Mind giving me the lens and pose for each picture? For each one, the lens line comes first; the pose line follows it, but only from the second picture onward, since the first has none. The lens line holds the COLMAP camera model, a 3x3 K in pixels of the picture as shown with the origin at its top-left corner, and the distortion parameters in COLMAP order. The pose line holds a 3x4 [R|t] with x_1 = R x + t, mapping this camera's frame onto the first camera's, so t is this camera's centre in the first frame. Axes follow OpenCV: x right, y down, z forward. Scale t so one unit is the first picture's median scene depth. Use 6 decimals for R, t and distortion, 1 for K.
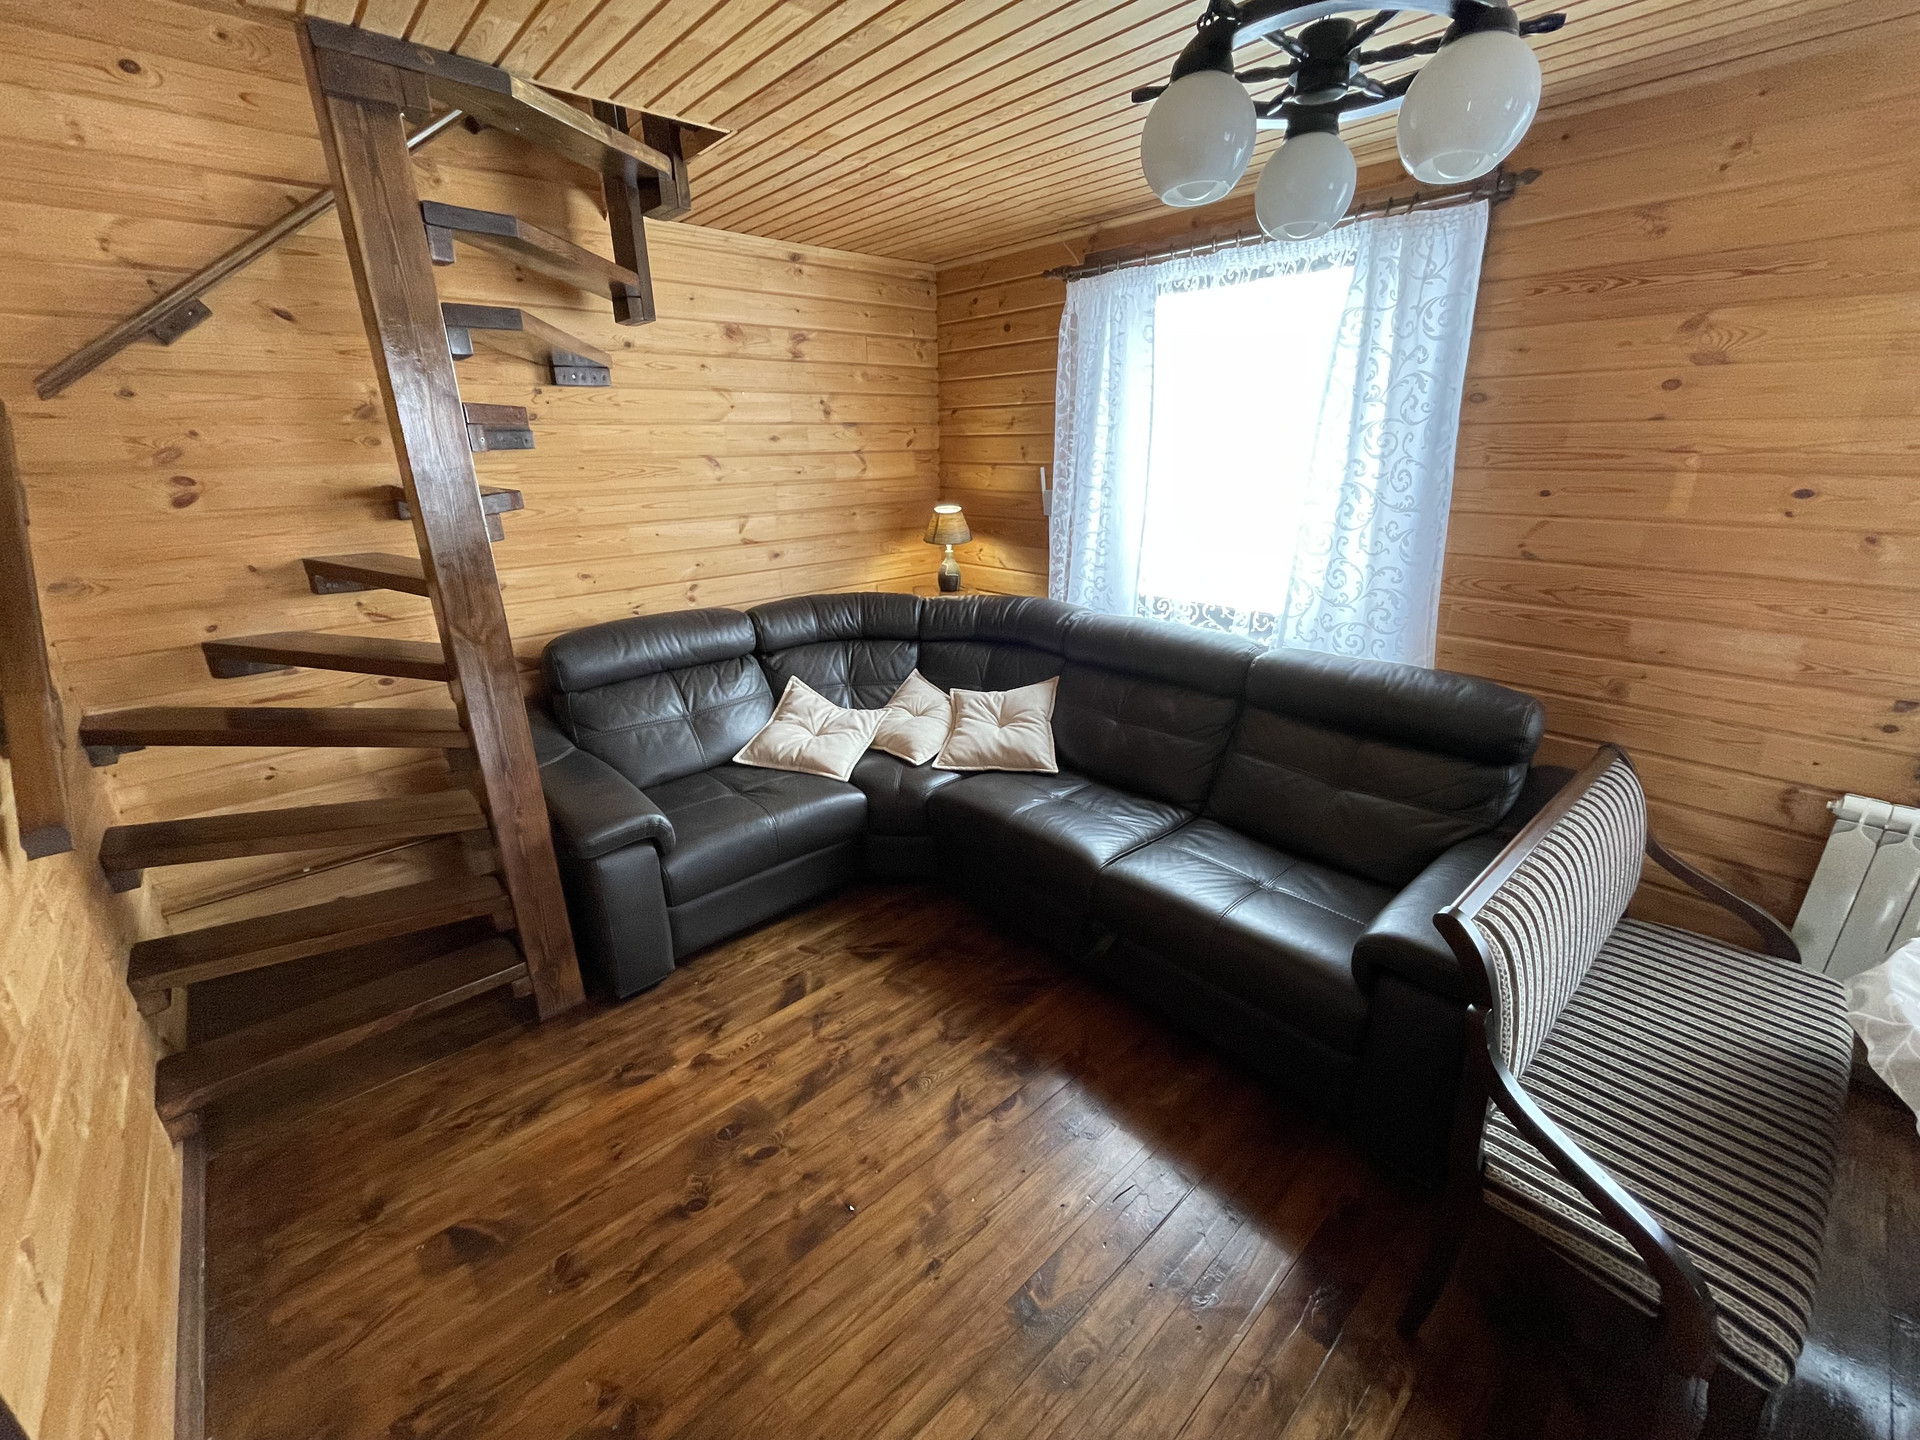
lens RADIAL K [[777.4, 0, 953.8], [0, 777.4, 712.9], [0, 0, 1]] dist [-0.000321, -0.000587]
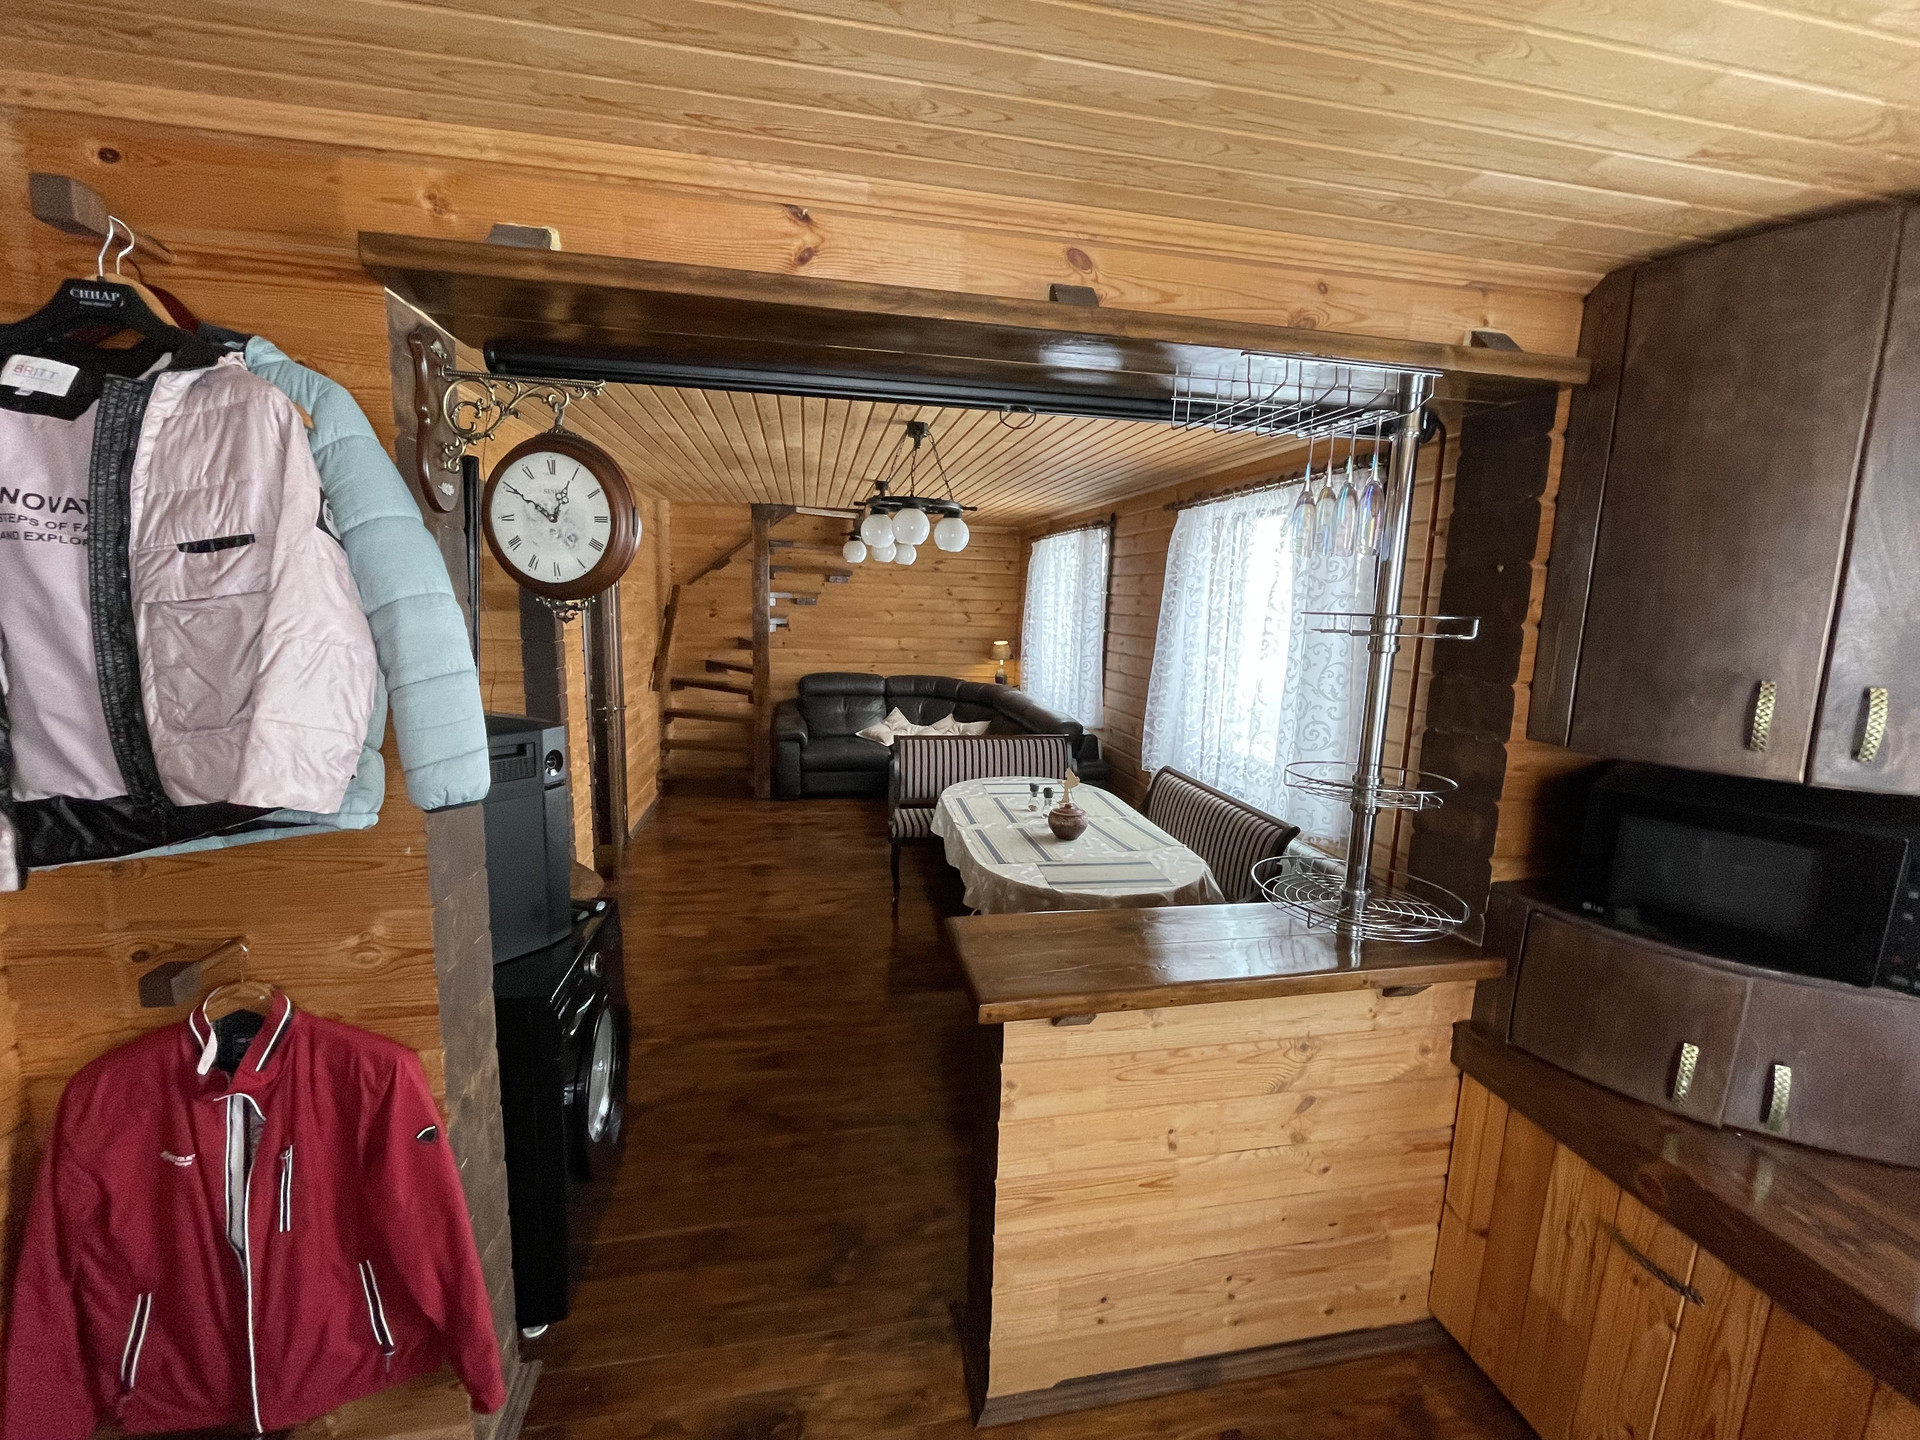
lens RADIAL K [[777.4, 0, 957.2], [0, 777.4, 715.3], [0, 0, 1]] dist [-0.000321, -0.000587]
pose [[0.851246, 0.118147, -0.511294, 1.166280], [-0.211305, 0.969018, -0.127883, 0.240228], [0.480344, 0.216898, 0.849838, -0.860667]]
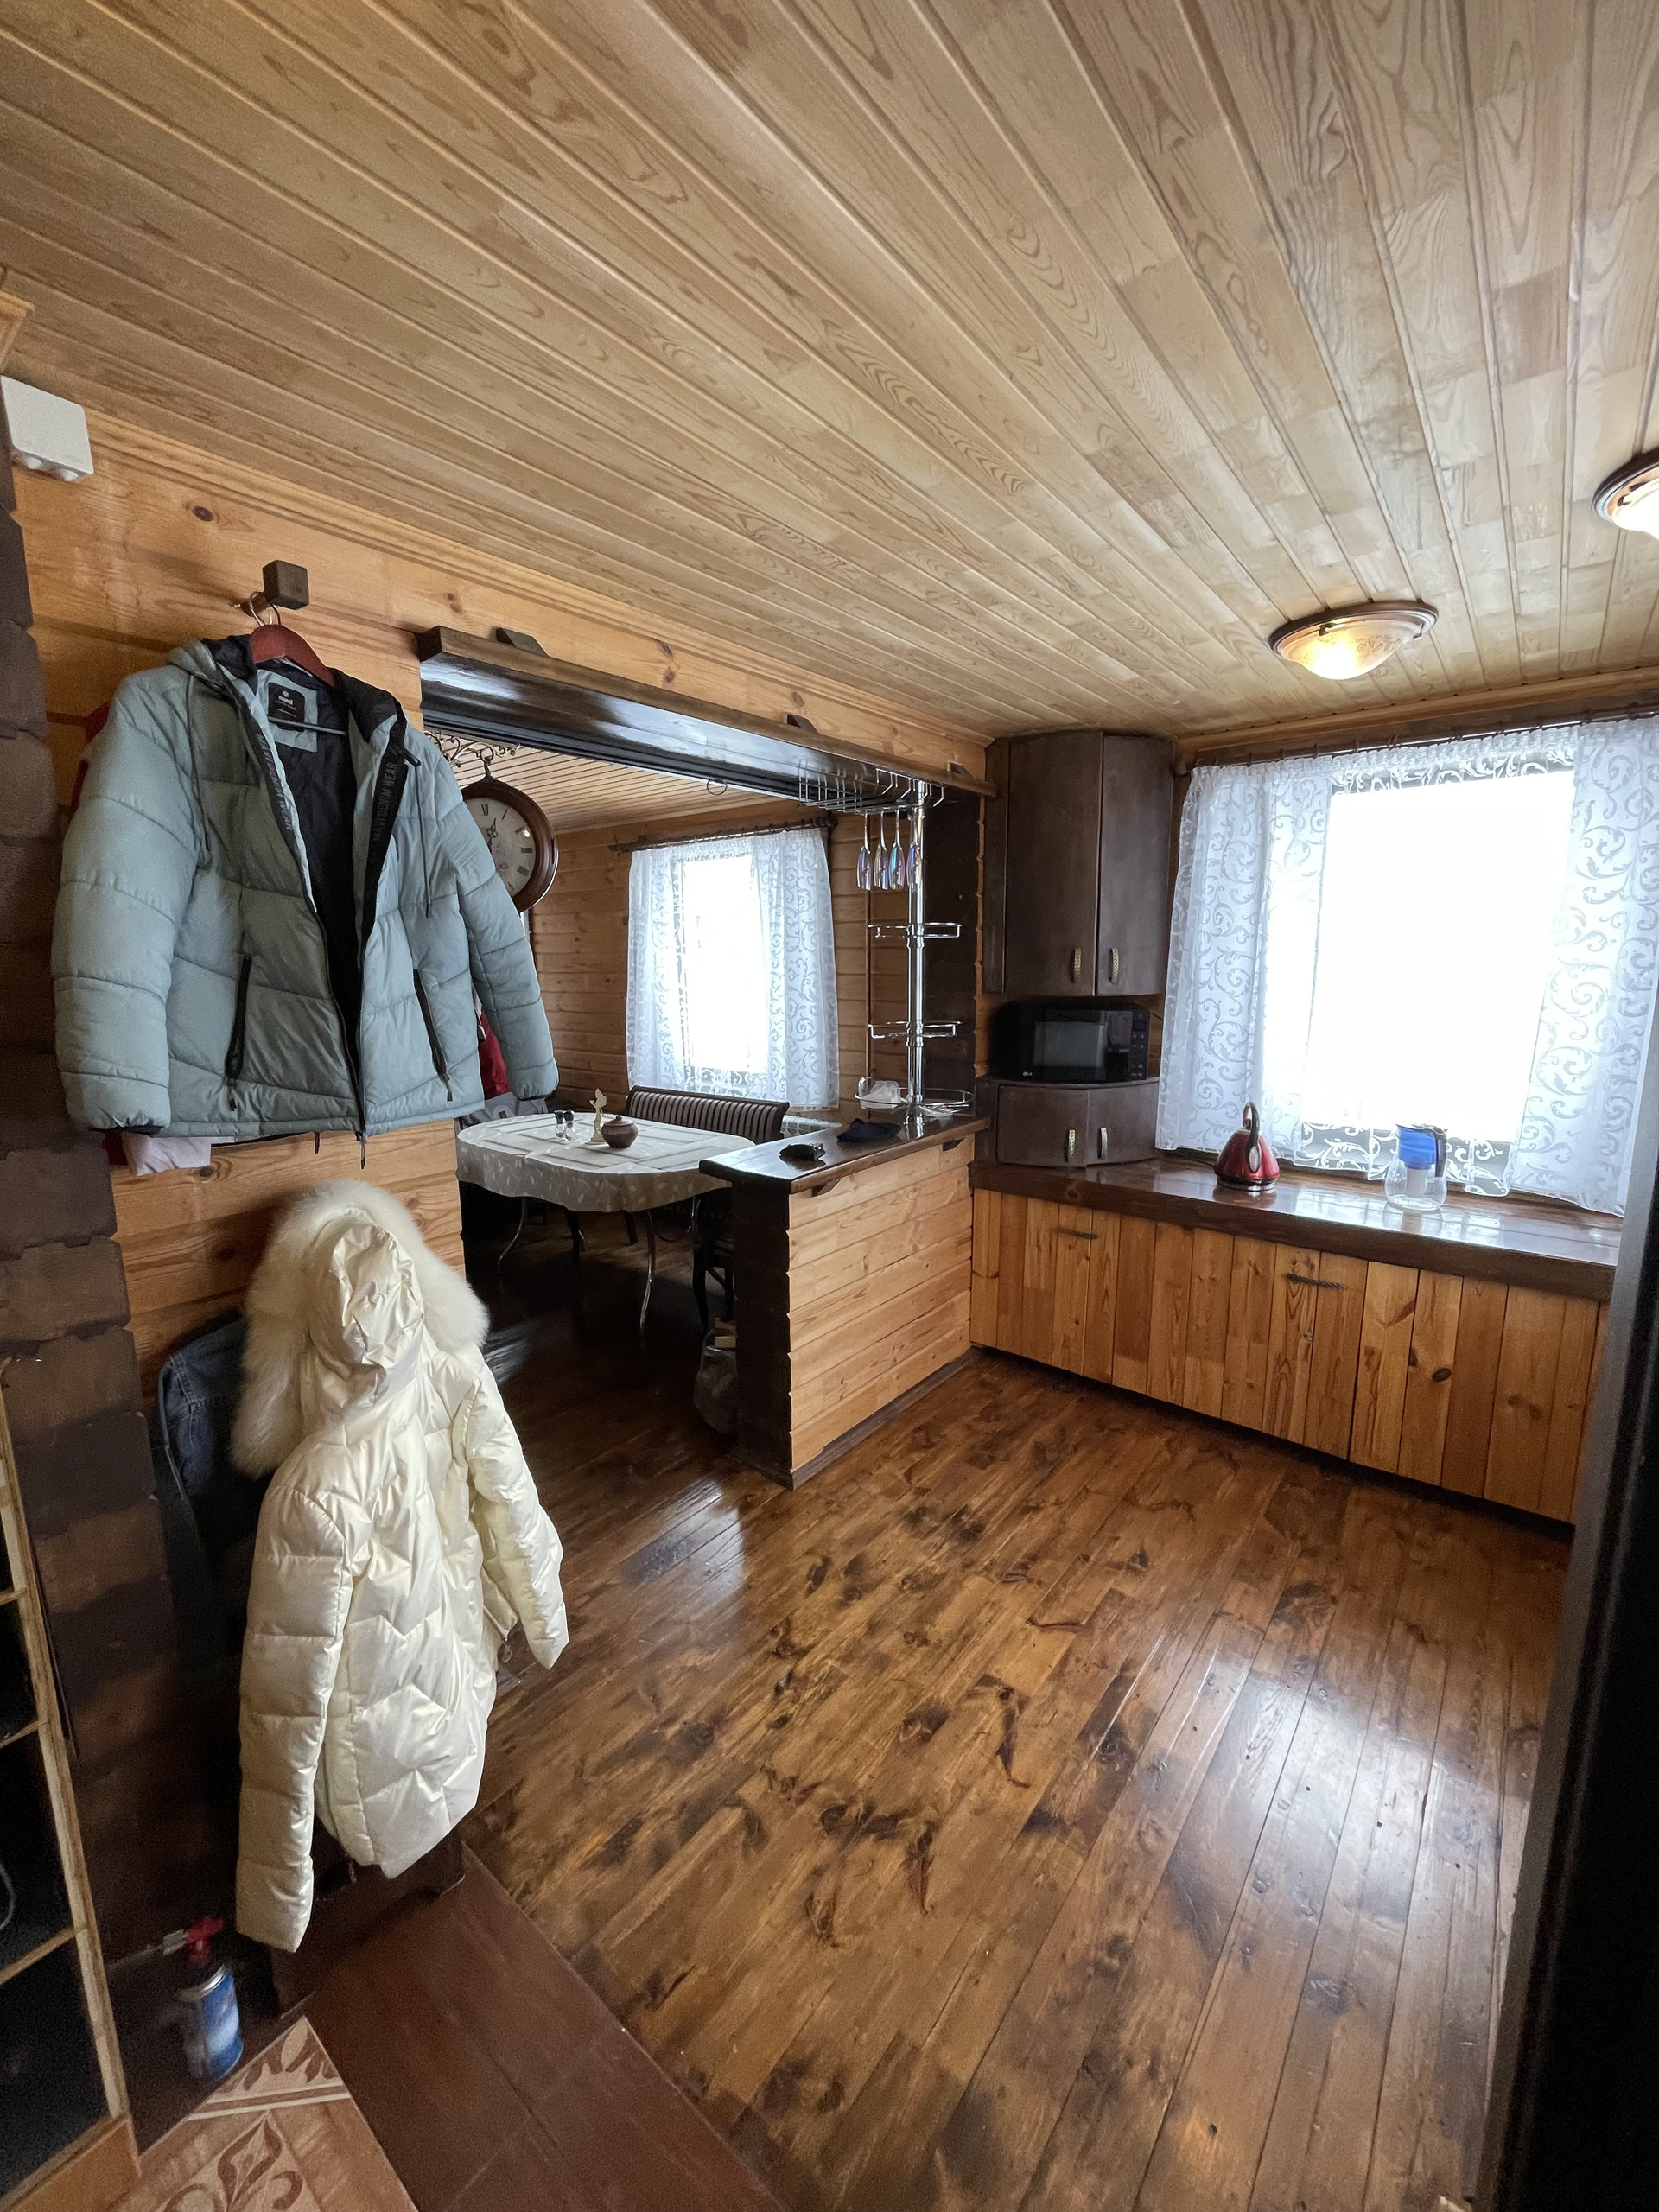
lens RADIAL K [[895.6, 0, 838.6], [0, 895.6, 1101.2], [0, 0, 1]] dist [-0.000321, -0.000587]
pose [[0.986899, -0.021118, 0.159949, 0.862655], [0.048570, 0.984294, -0.169726, 0.421140], [-0.153852, 0.175271, 0.972425, -1.248760]]
